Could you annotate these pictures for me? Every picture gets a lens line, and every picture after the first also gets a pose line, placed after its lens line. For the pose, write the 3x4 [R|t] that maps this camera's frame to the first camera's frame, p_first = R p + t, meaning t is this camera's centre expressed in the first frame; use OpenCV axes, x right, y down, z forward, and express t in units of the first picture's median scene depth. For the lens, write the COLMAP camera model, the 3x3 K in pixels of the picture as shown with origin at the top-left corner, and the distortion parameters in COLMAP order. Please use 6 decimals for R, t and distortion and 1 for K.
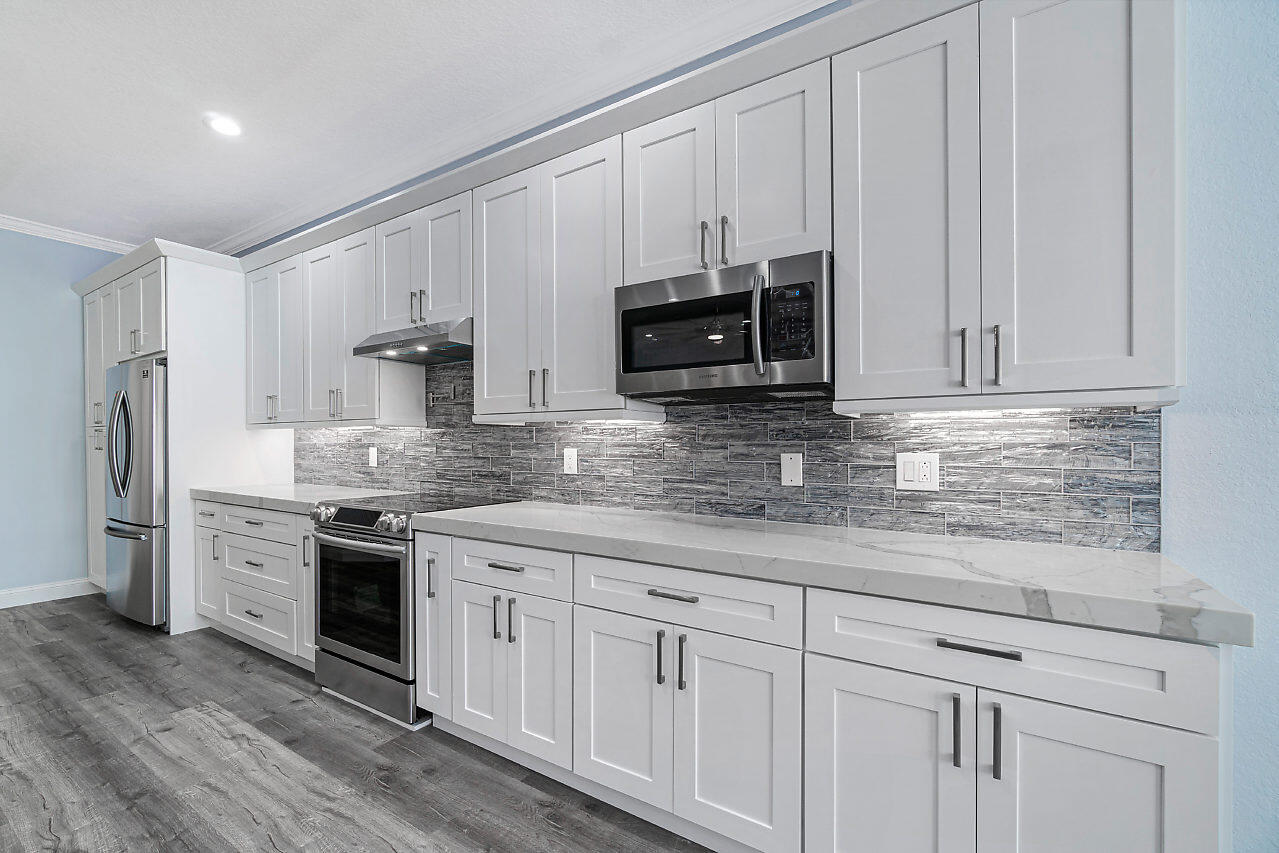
lens RADIAL K [[548.5, 0, 624.1], [0, 548.5, 455.4], [0, 0, 1]] dist [-0.008793, 0.003611]
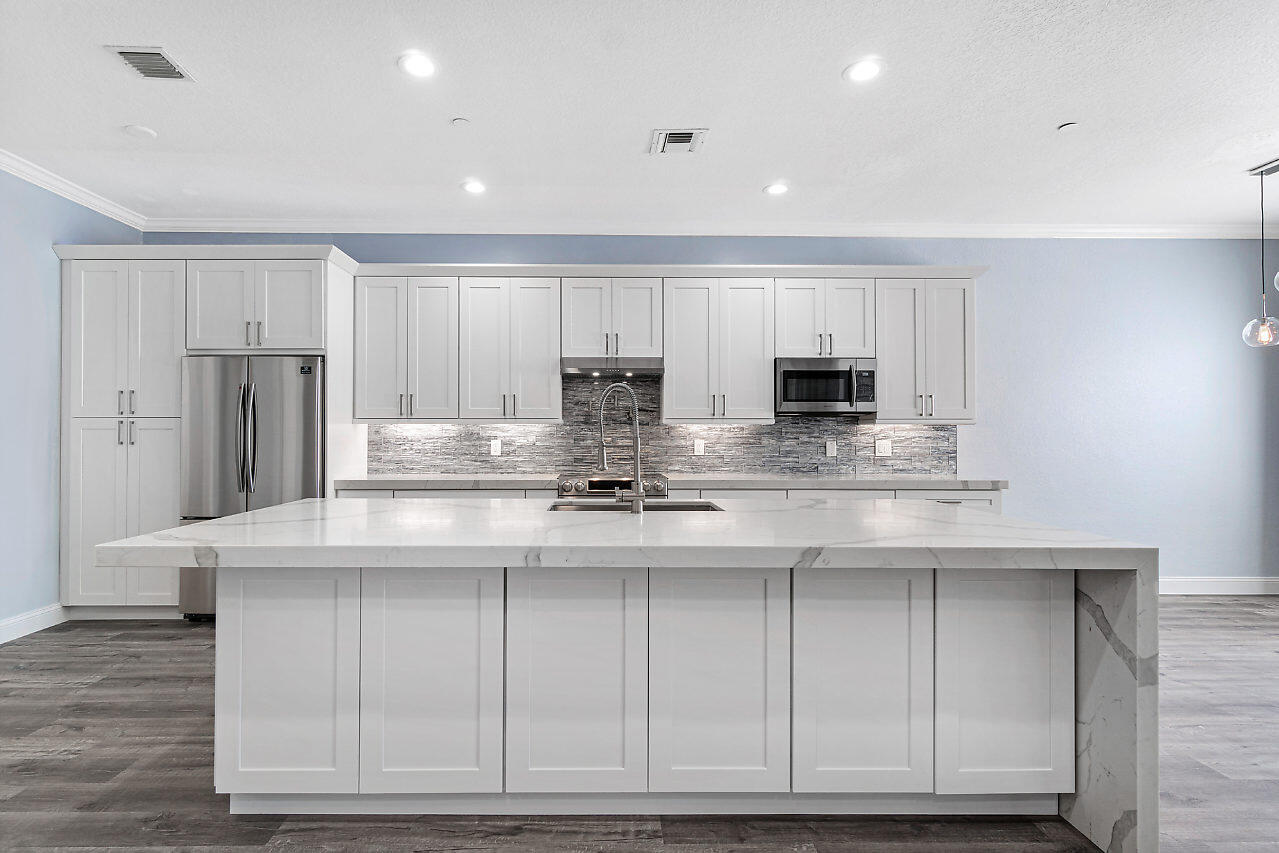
lens RADIAL K [[641.1, 0, 615.9], [0, 641.1, 425.5], [0, 0, 1]] dist [0.003193, -0.002135]
pose [[0.821544, 0.007334, 0.570098, -1.532517], [0.012376, 0.999452, -0.030692, 0.001562], [-0.570011, 0.032270, 0.821003, -0.482756]]
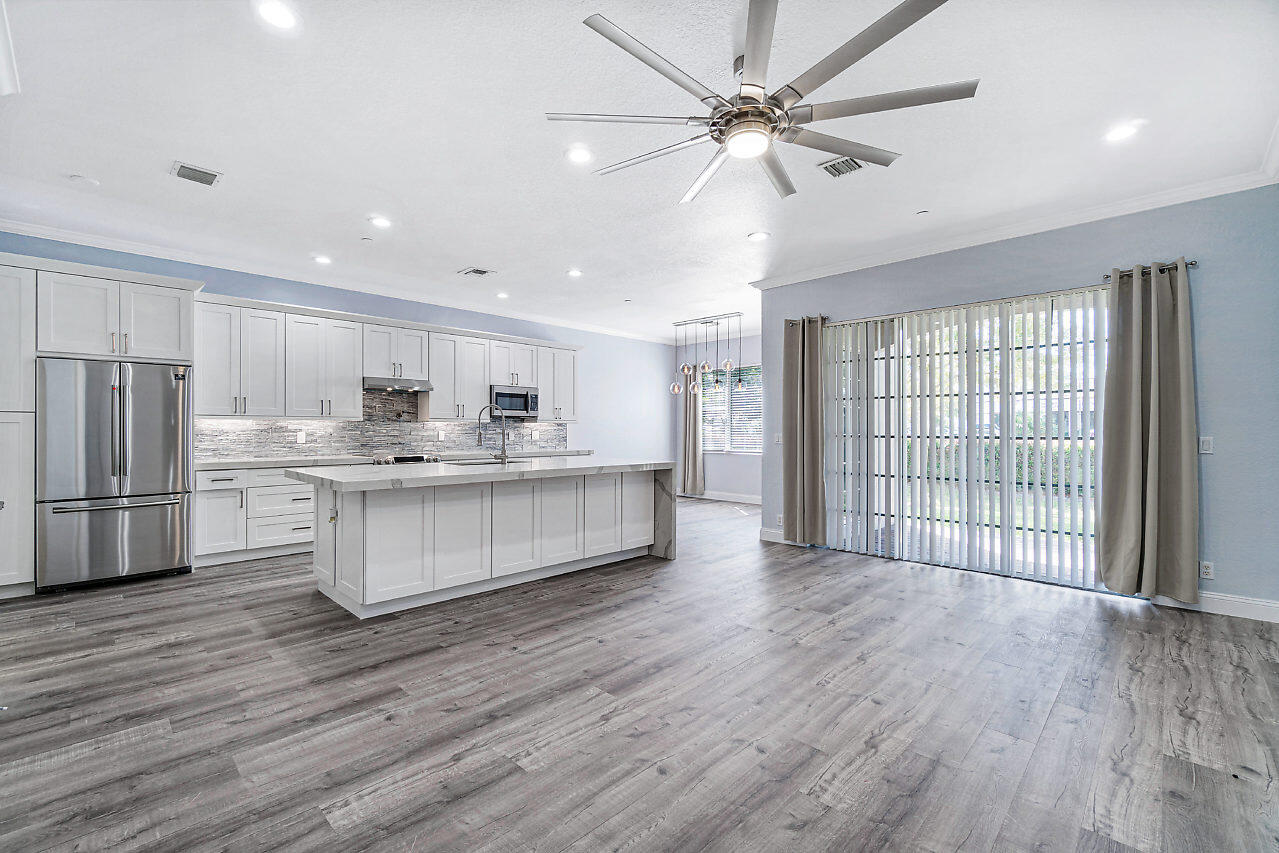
lens RADIAL K [[548.5, 0, 616.0], [0, 548.5, 432.2], [0, 0, 1]] dist [-0.008793, 0.003611]
pose [[0.205738, -0.007711, 0.978577, -2.777768], [0.017052, 0.999845, 0.004293, -0.004832], [-0.978458, 0.015803, 0.205838, -0.436868]]
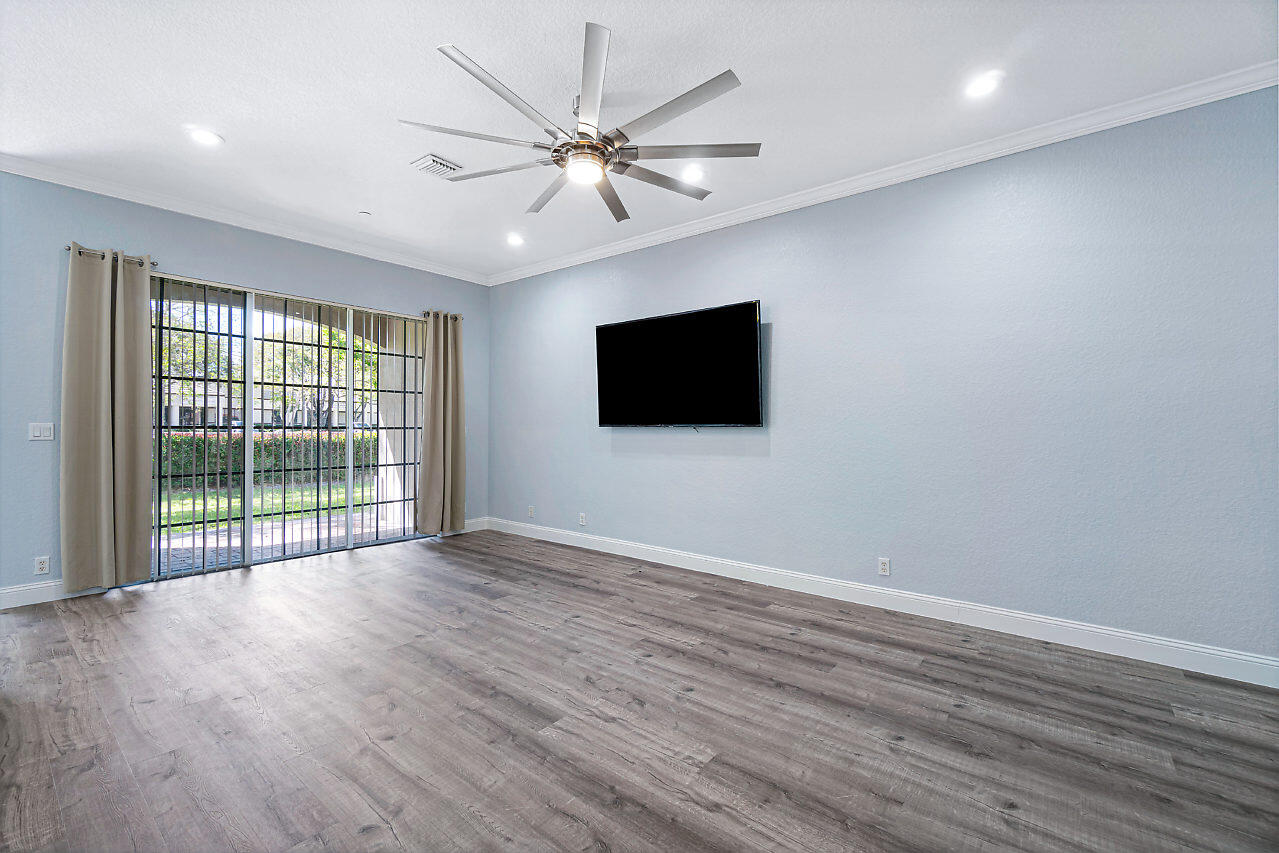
lens RADIAL K [[548.5, 0, 641.2], [0, 548.5, 427.0], [0, 0, 1]] dist [-0.008793, 0.003611]
pose [[-0.996275, -0.010115, 0.085638, -1.955247], [-0.008516, 0.999783, 0.019008, -0.006334], [-0.085811, 0.018208, -0.996145, 0.703628]]
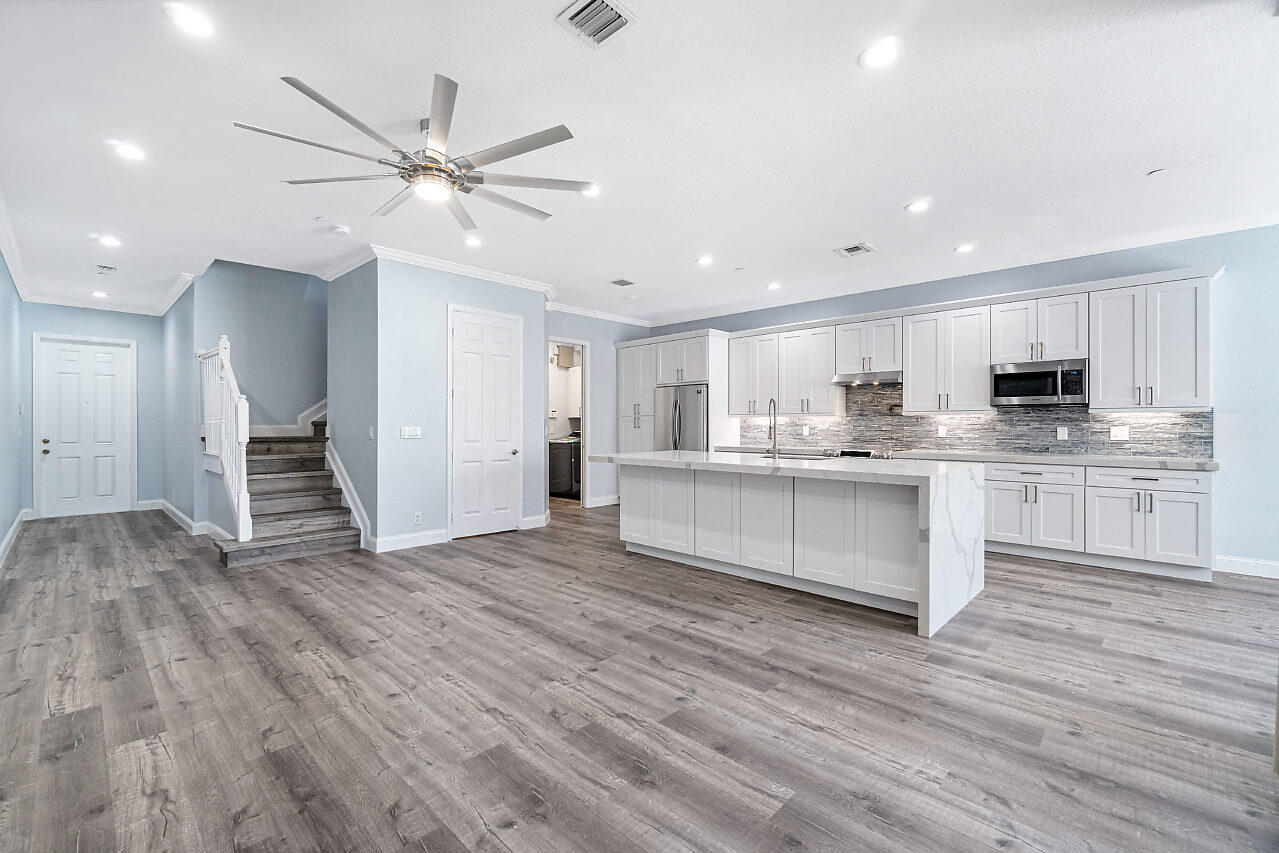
lens RADIAL K [[548.5, 0, 635.1], [0, 548.5, 428.4], [0, 0, 1]] dist [-0.008793, 0.003611]
pose [[0.983762, -0.001593, -0.179472, -1.041513], [-0.000941, 0.999901, -0.014034, 0.034263], [0.179476, 0.013975, 0.983663, -1.628412]]
